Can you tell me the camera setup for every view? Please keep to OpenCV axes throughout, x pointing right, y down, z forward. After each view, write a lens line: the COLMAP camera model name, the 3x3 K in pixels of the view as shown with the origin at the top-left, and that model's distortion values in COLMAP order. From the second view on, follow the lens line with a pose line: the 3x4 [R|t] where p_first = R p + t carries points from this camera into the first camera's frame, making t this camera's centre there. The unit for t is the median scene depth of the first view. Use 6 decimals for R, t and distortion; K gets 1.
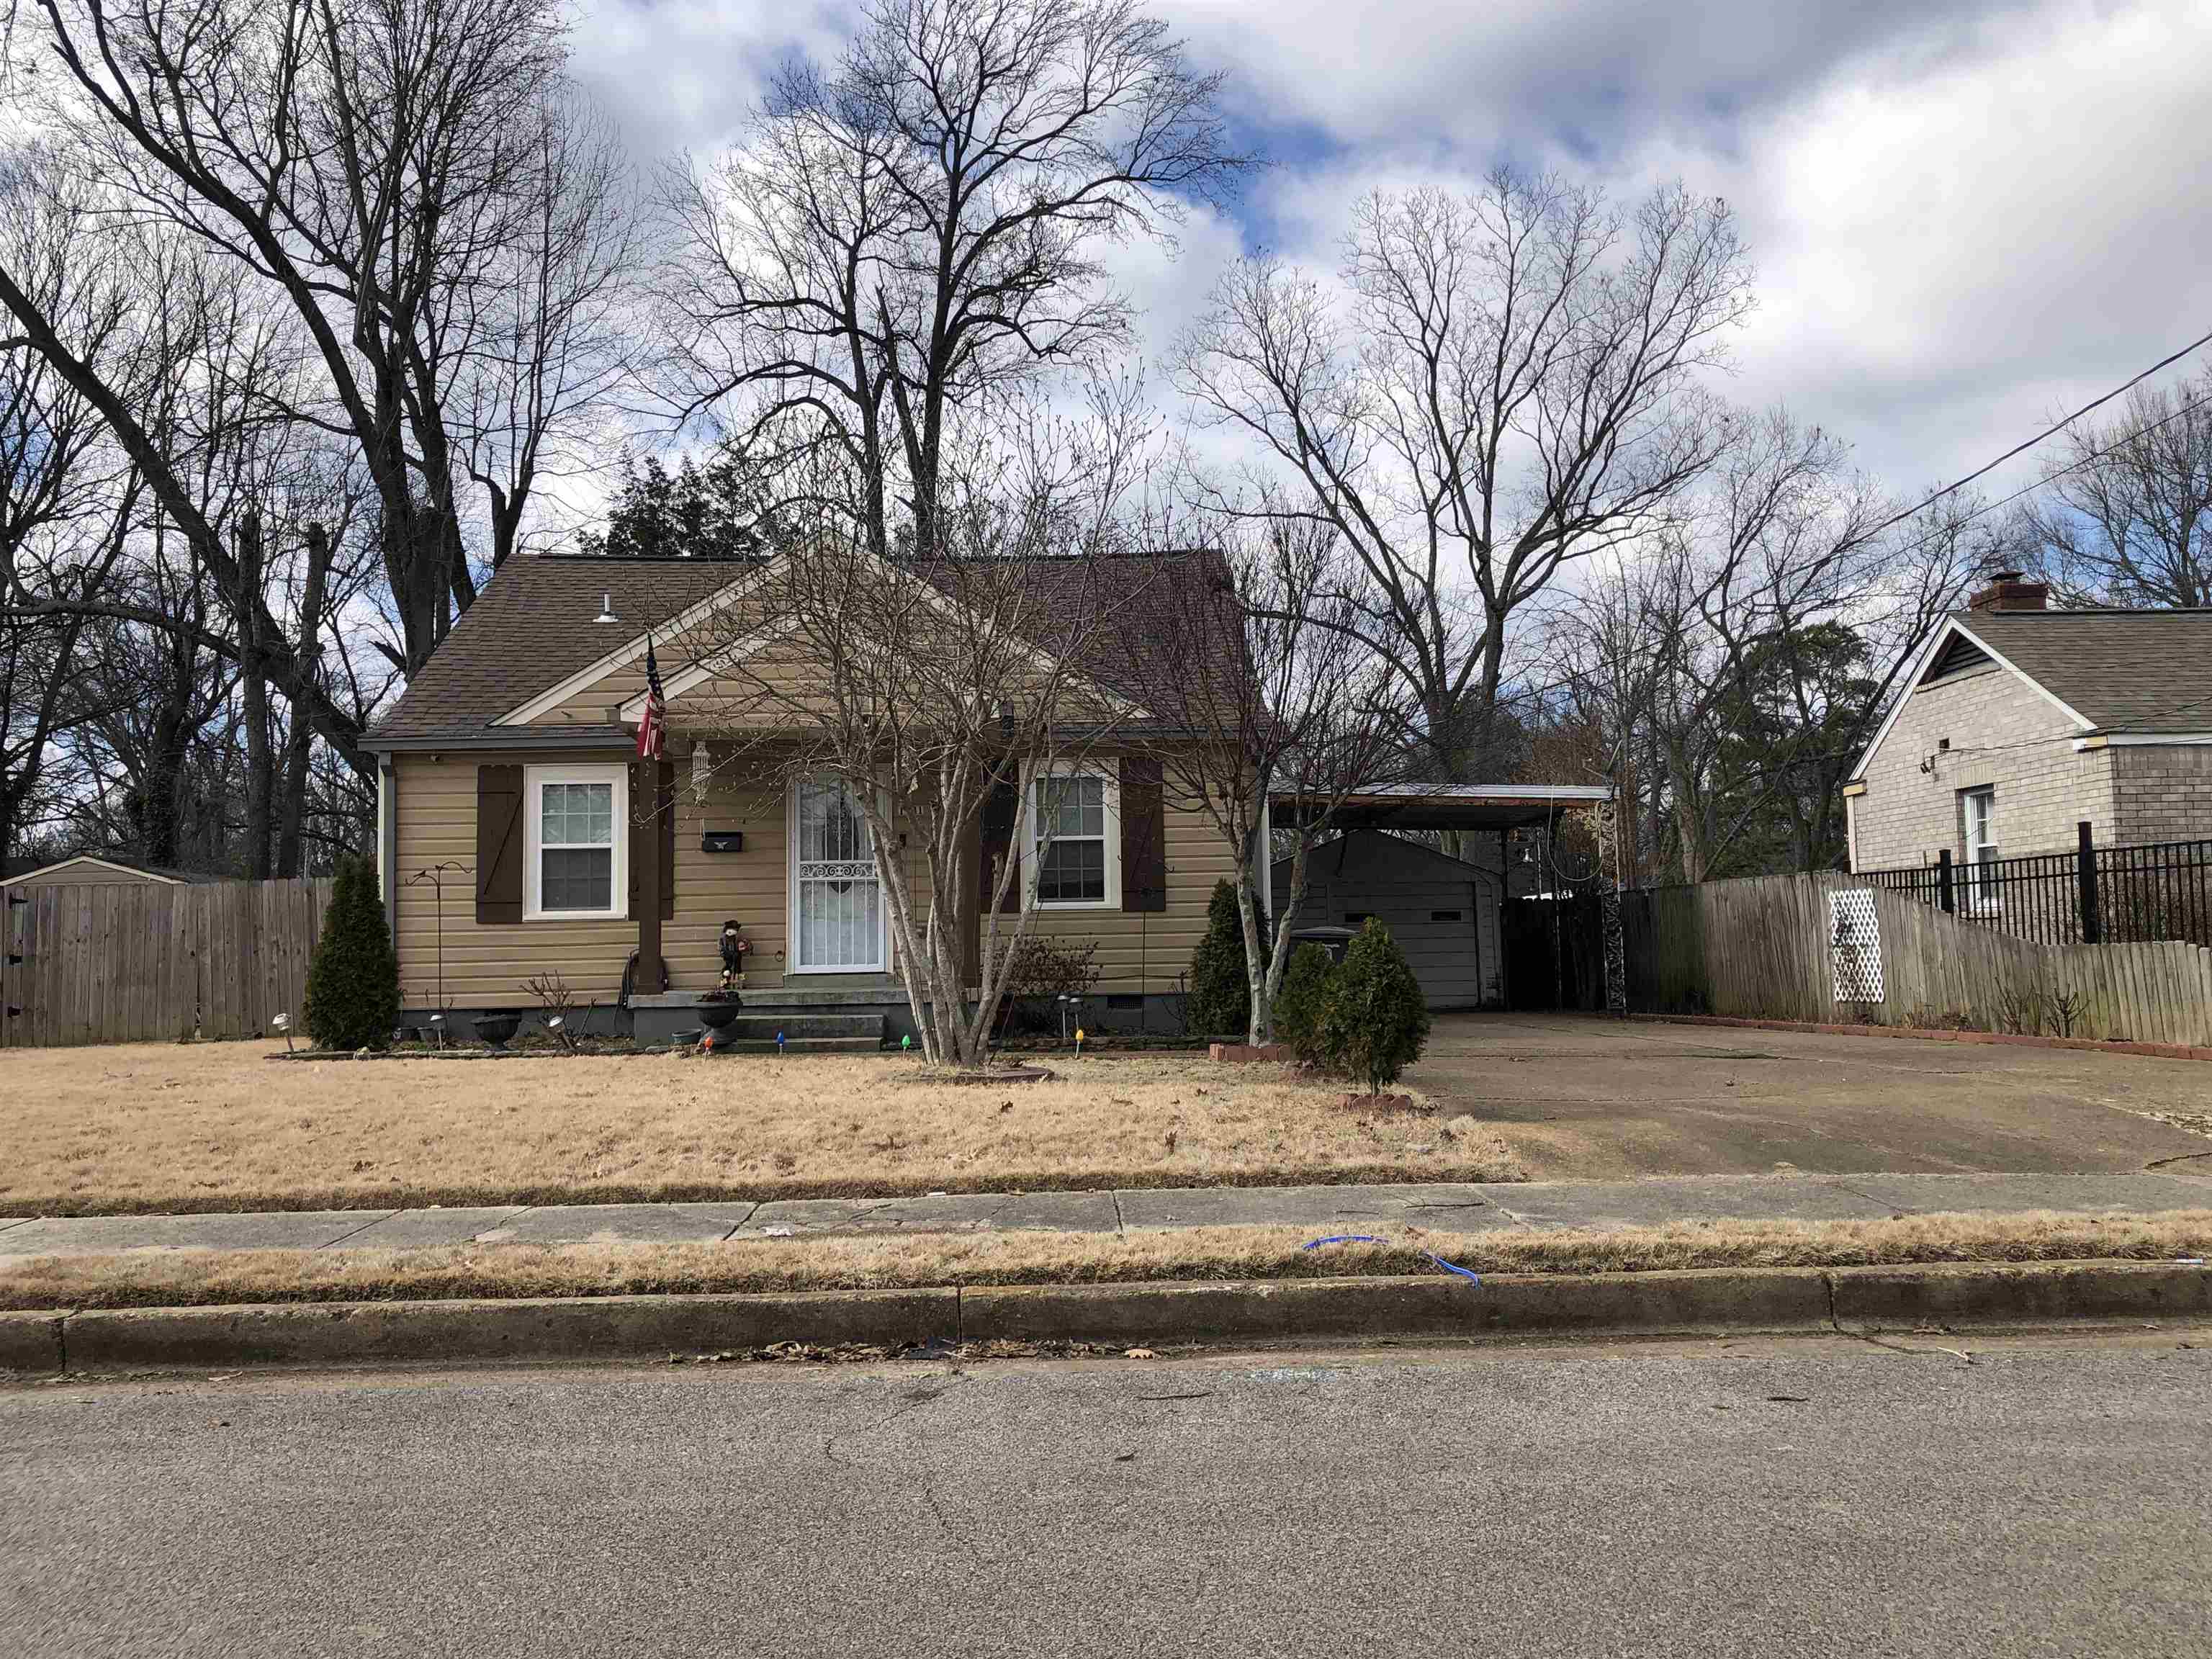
lens RADIAL K [[1928.4, 0, 1106.0], [0, 1928.4, 829.5], [0, 0, 1]] dist [0.132989, -0.404757]
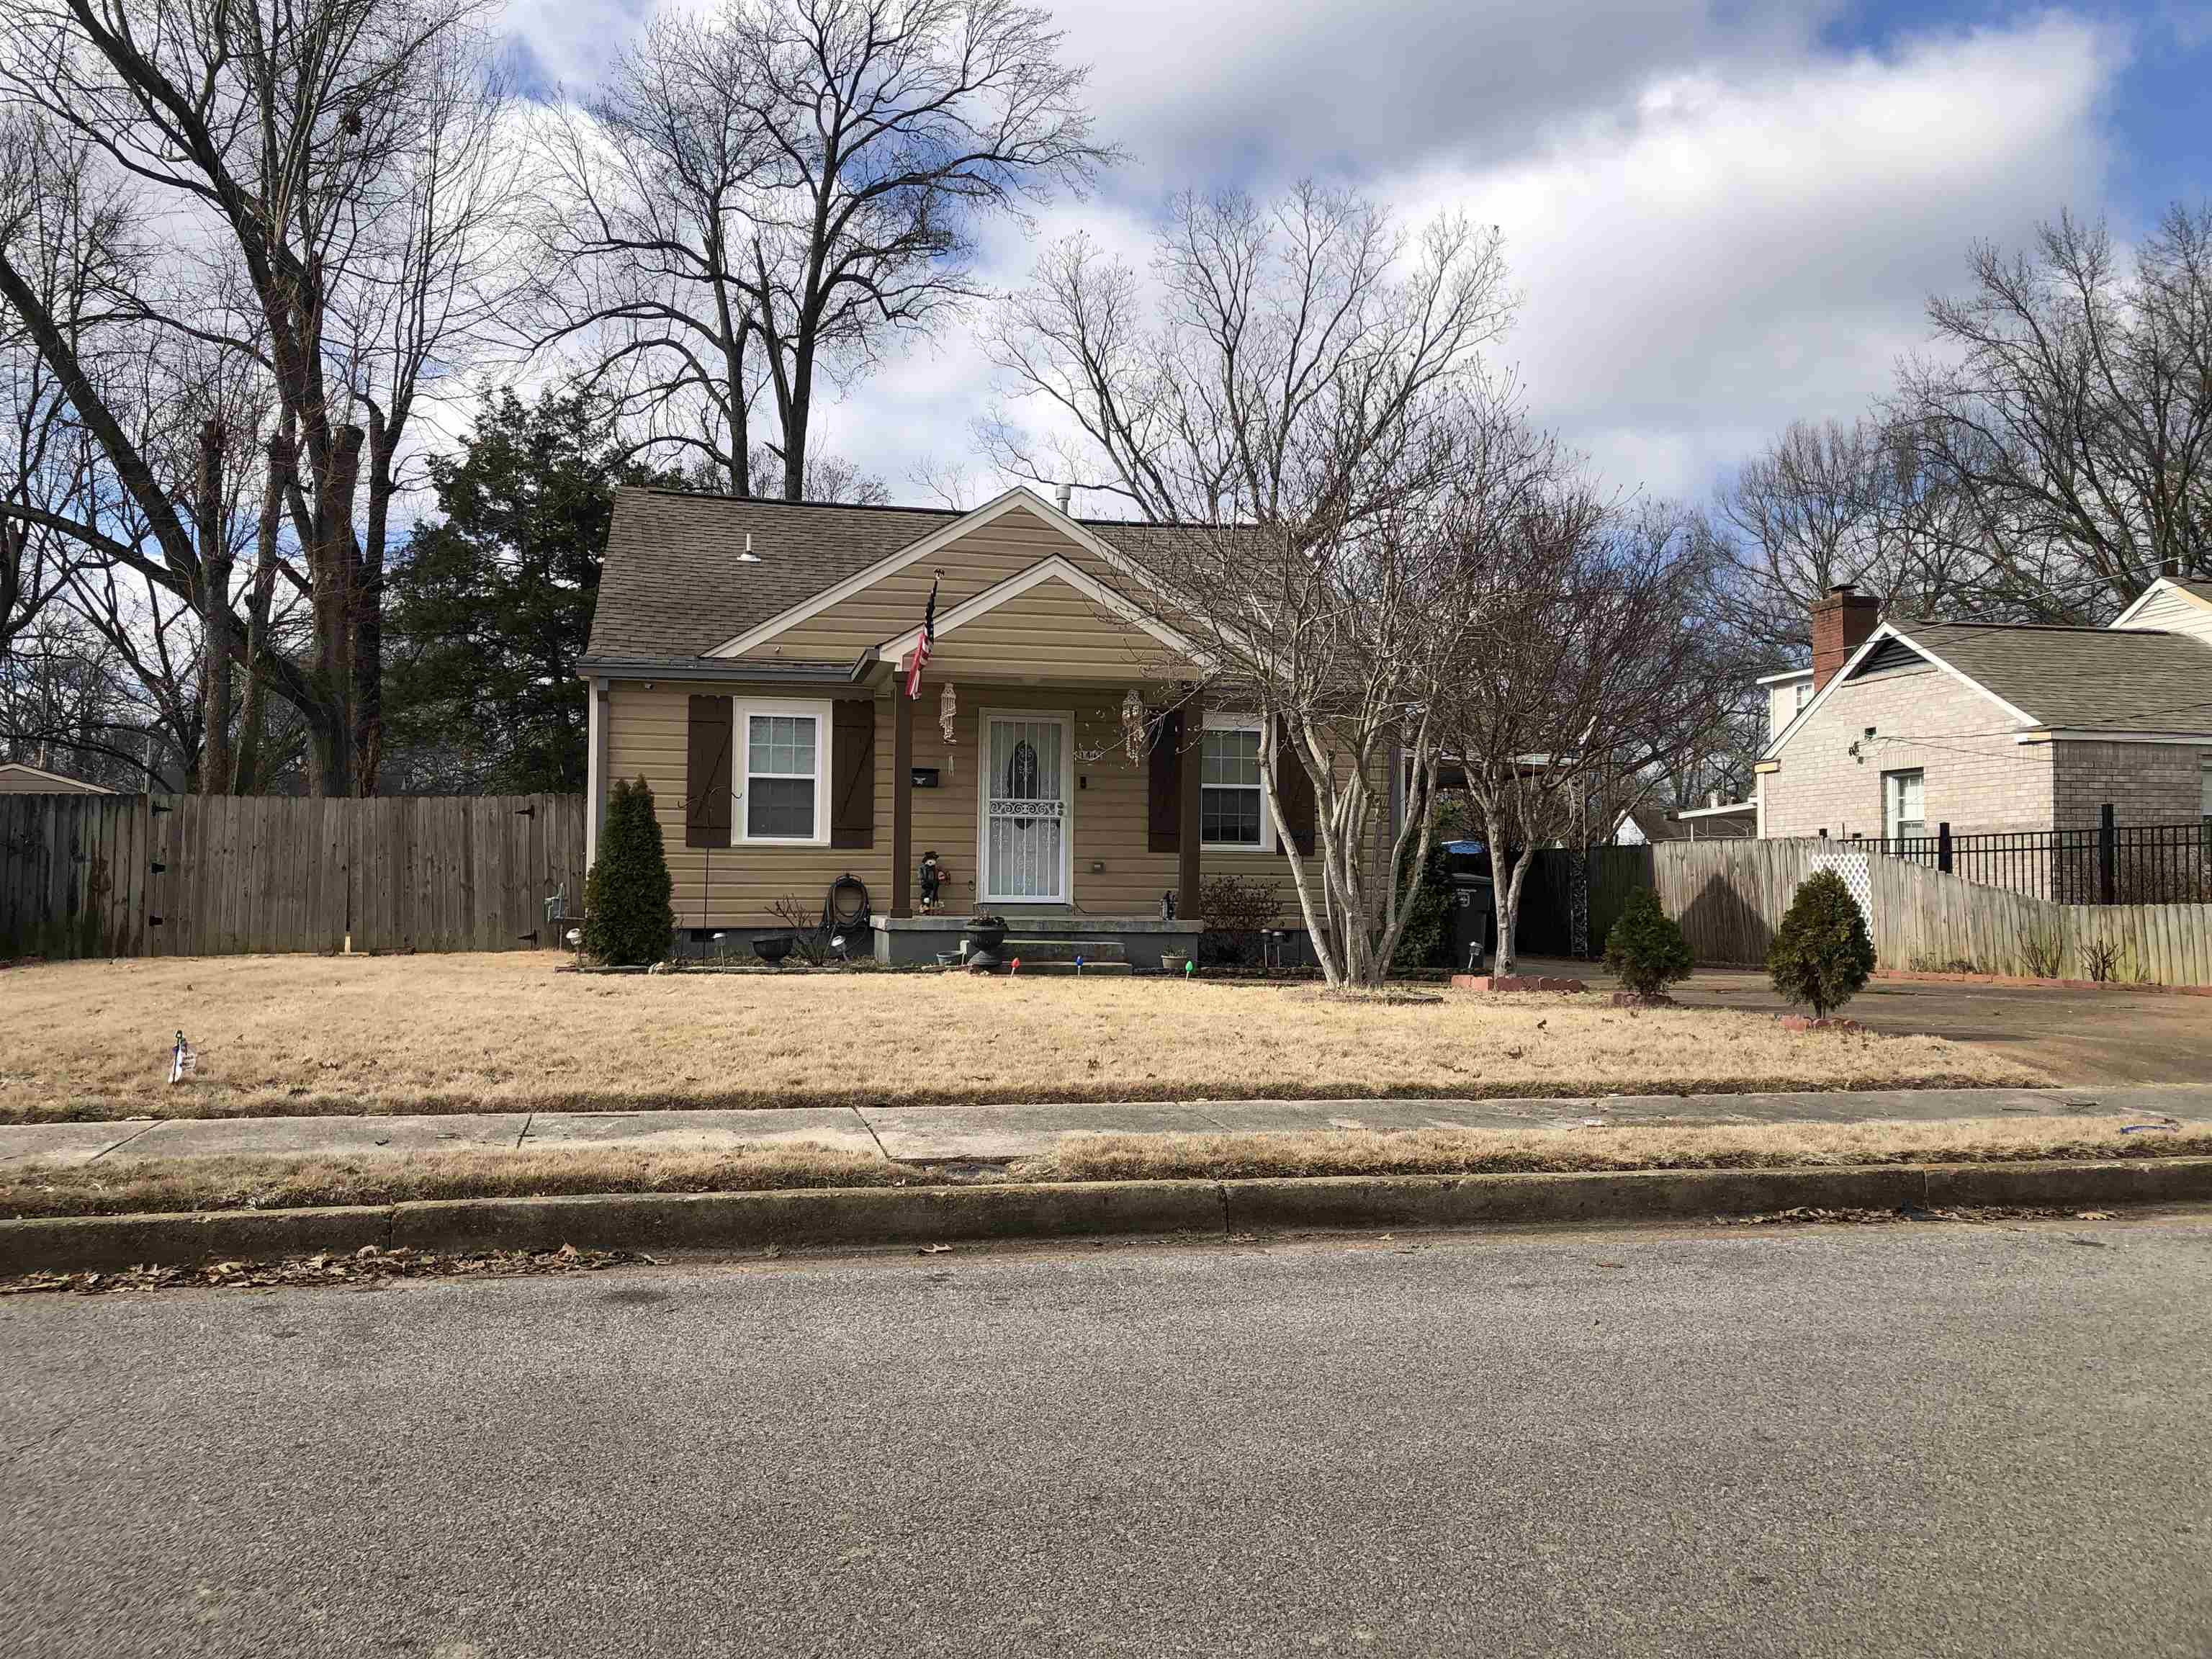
lens RADIAL K [[1840.7, 0, 1106.0], [0, 1840.7, 829.5], [0, 0, 1]] dist [0.046326, -0.103451]
pose [[0.981549, 0.032443, 0.188438, -0.334780], [-0.037724, 0.998988, 0.024505, 0.007385], [-0.187452, -0.031161, 0.981779, -0.015250]]
